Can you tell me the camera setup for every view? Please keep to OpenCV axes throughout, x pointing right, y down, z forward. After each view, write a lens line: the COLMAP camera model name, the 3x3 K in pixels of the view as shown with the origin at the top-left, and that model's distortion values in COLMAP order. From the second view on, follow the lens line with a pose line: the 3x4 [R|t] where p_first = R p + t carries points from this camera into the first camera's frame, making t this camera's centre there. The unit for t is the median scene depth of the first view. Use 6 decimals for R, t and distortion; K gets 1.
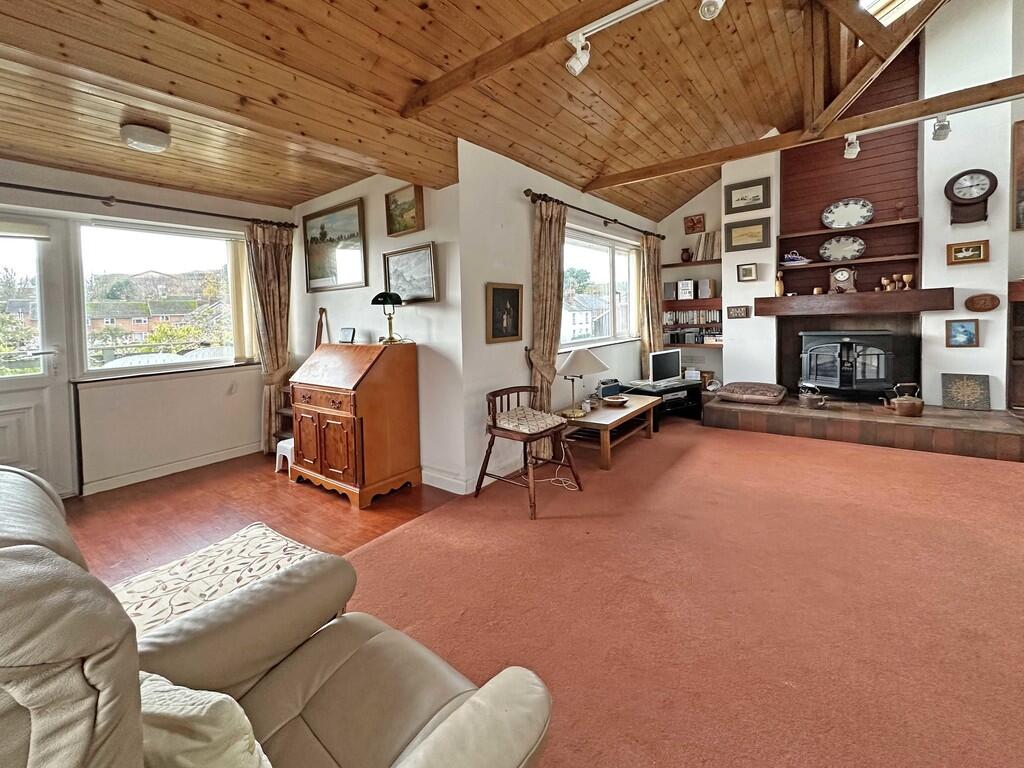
lens RADIAL K [[420.9, 0, 486.4], [0, 420.9, 327.9], [0, 0, 1]] dist [-0.001061, -0.000491]
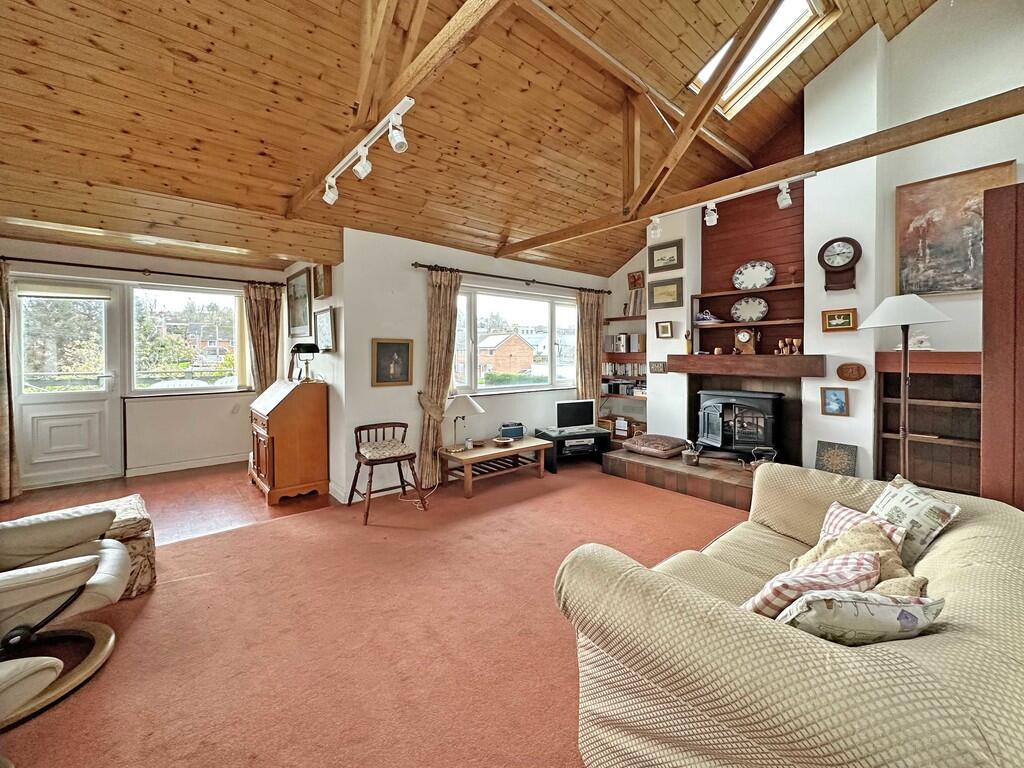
lens RADIAL K [[420.9, 0, 491.2], [0, 420.9, 359.0], [0, 0, 1]] dist [-0.001061, -0.000491]
pose [[0.975868, 0.039904, -0.214685, 0.545312], [-0.041225, 0.999148, -0.001678, -0.051033], [0.214435, 0.010488, 0.976682, -0.135392]]
